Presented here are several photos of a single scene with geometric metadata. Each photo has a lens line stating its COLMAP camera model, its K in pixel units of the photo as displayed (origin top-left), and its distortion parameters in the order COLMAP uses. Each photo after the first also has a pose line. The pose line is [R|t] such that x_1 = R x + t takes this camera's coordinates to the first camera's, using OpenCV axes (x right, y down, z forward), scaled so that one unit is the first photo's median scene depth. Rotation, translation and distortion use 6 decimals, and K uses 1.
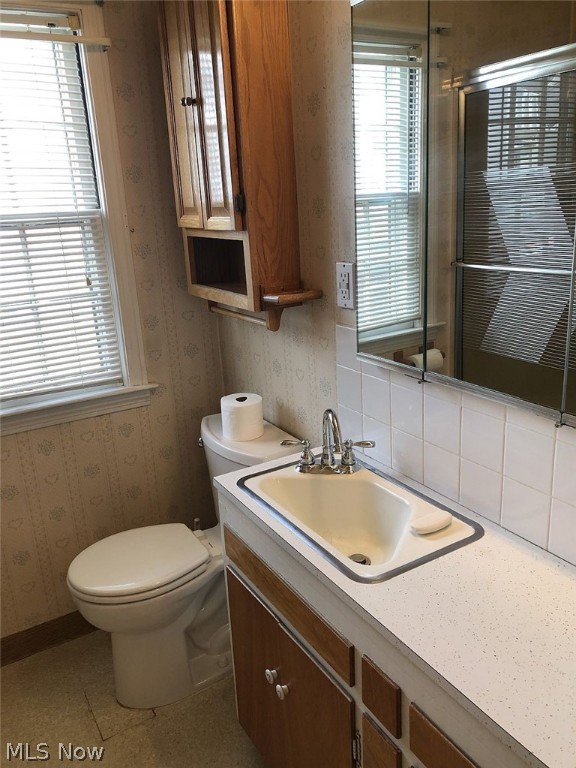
lens RADIAL K [[625.2, 0, 289.5], [0, 625.2, 379.1], [0, 0, 1]] dist [0.028014, -0.005459]
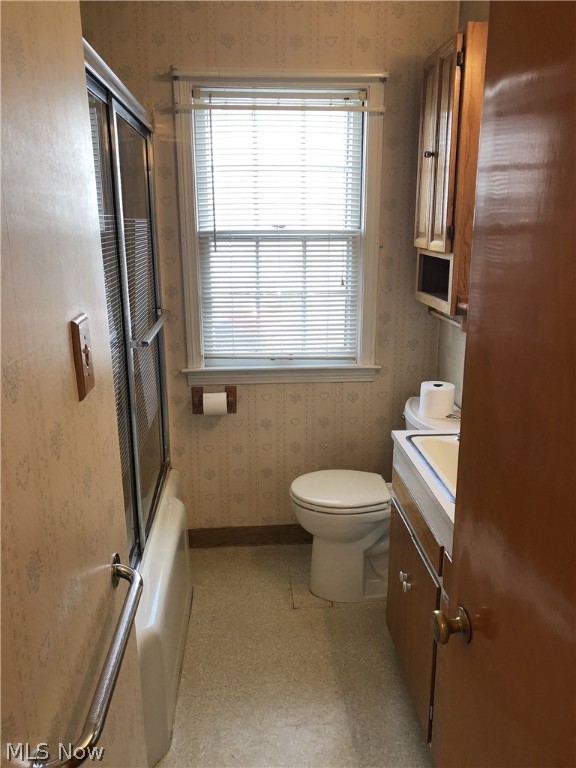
lens RADIAL K [[625.2, 0, 289.5], [0, 625.2, 379.1], [0, 0, 1]] dist [0.028014, -0.005459]
pose [[0.885713, 0.159765, -0.435876, 0.203289], [-0.169377, 0.985405, 0.017011, 0.048566], [0.432232, 0.058761, 0.899846, -0.258563]]
